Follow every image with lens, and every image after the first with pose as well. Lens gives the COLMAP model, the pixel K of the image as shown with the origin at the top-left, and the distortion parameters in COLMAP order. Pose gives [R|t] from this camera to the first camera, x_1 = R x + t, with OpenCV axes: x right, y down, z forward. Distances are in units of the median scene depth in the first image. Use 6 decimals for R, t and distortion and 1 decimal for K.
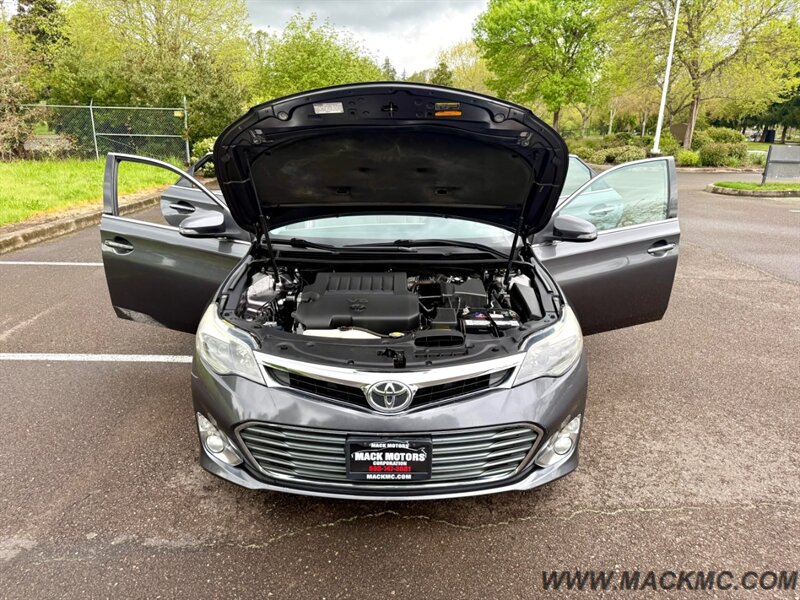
lens RADIAL K [[563.4, 0, 398.9], [0, 563.4, 299.1], [0, 0, 1]] dist [0.006455, -0.002162]
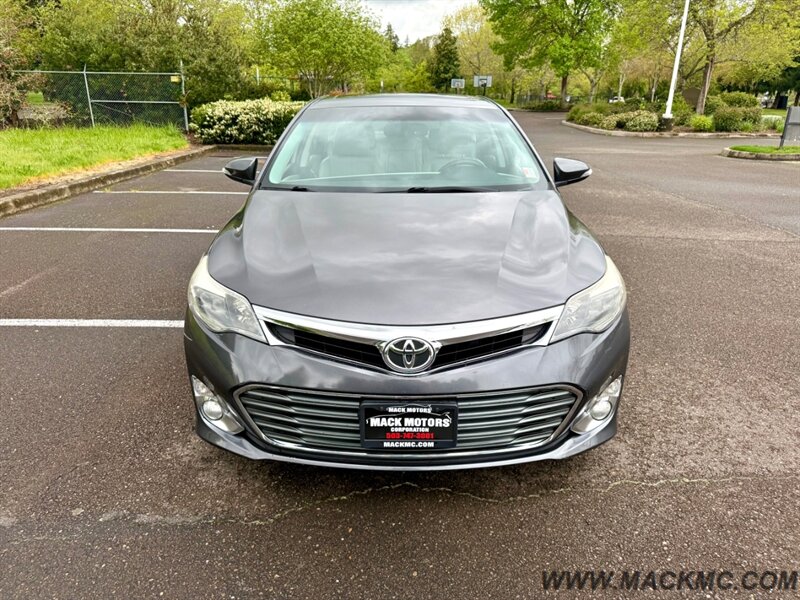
lens RADIAL K [[564.8, 0, 400.0], [0, 564.8, 300.0], [0, 0, 1]] dist [0.012455, -0.007958]
pose [[0.999960, -0.006748, -0.005842, -0.018872], [0.007023, 0.998798, 0.048504, 0.034598], [0.005508, -0.048543, 0.998806, 0.096603]]
